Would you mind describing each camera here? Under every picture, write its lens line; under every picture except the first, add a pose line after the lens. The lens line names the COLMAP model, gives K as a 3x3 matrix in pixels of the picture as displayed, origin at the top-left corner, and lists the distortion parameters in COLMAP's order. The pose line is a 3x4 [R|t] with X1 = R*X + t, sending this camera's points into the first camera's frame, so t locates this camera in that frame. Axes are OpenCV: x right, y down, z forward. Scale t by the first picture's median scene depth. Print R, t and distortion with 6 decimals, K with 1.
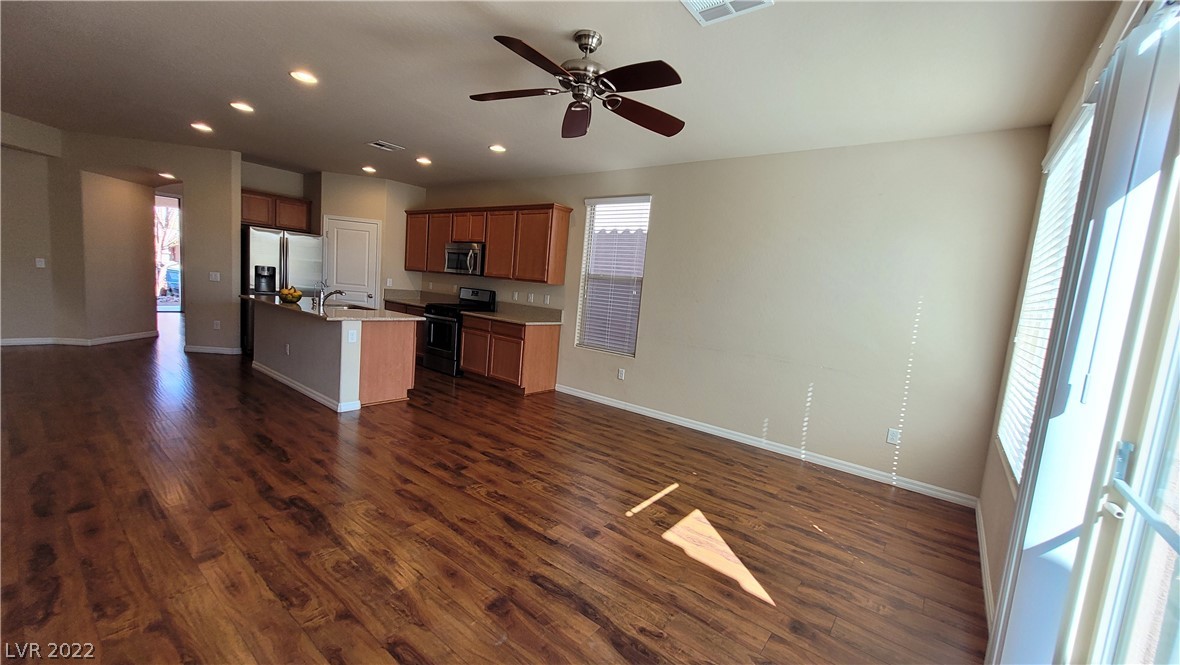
lens RADIAL K [[466.6, 0, 590.0], [0, 466.6, 332.5], [0, 0, 1]] dist [0.009394, -0.000092]
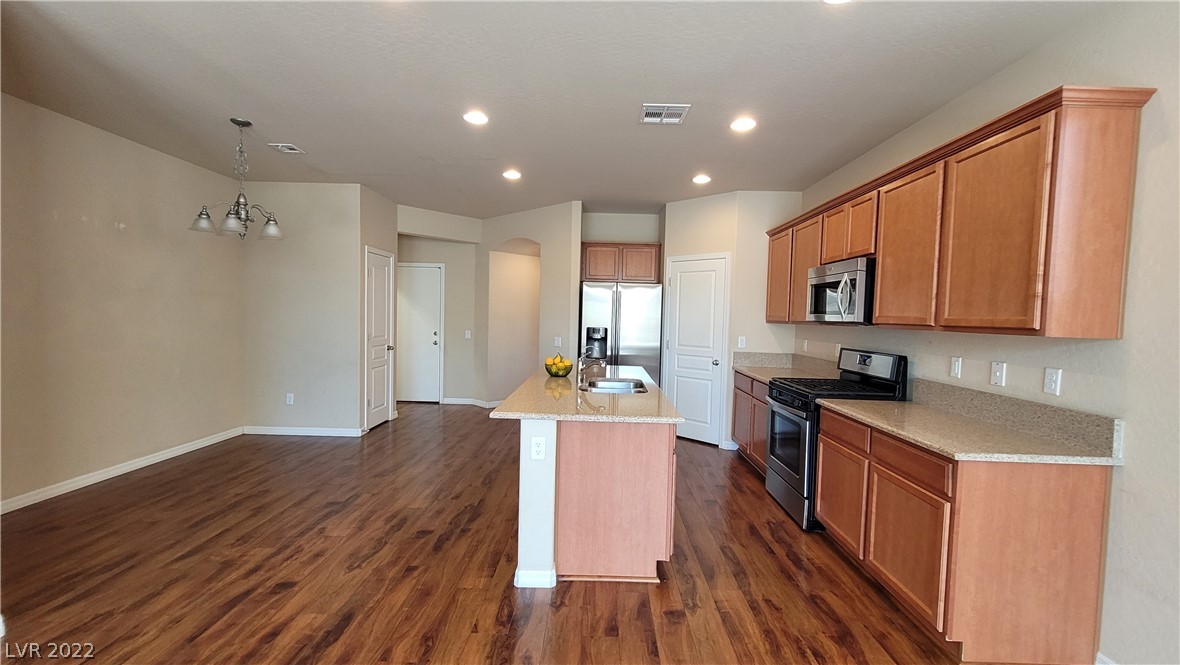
lens RADIAL K [[489.4, 0, 596.7], [0, 489.4, 336.9], [0, 0, 1]] dist [0.006778, -0.000518]
pose [[0.616221, -0.034920, -0.786799, -0.014689], [-0.052125, 0.995018, -0.084986, -0.065635], [0.785847, 0.093382, 0.611330, 0.606717]]
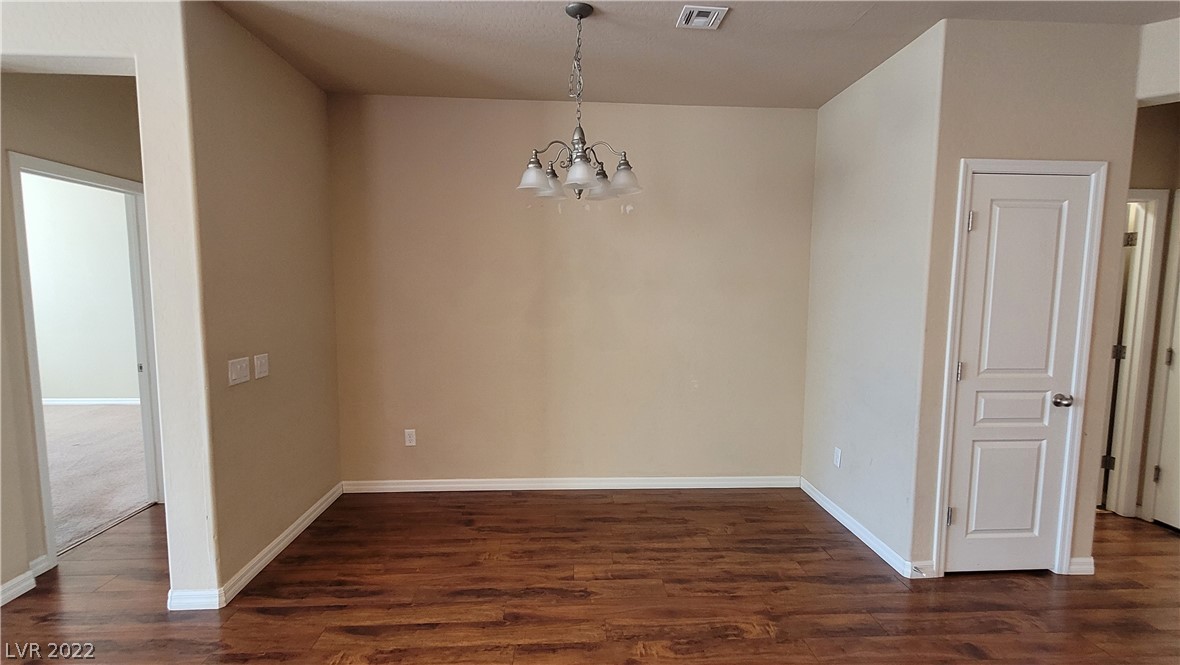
lens RADIAL K [[550.6, 0, 590.0], [0, 550.6, 332.5], [0, 0, 1]] dist [0.012910, 0.000026]
pose [[-0.745924, -0.036868, -0.665010, -0.556374], [-0.140564, 0.984691, 0.103076, -0.172192], [0.651029, 0.170363, -0.739687, 1.037969]]
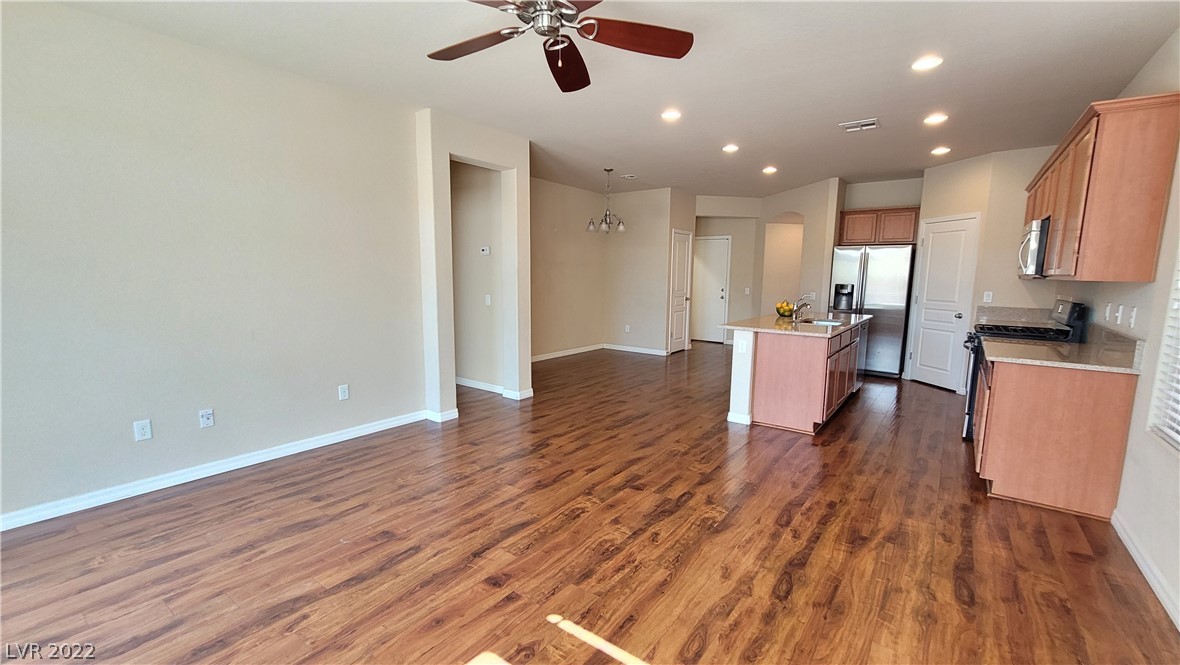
lens RADIAL K [[489.4, 0, 596.7], [0, 489.4, 336.9], [0, 0, 1]] dist [0.006778, -0.000518]
pose [[0.040449, 0.045216, -0.998158, 0.427704], [-0.111941, 0.992892, 0.040441, -0.016680], [0.992891, 0.110099, 0.045223, 0.568373]]
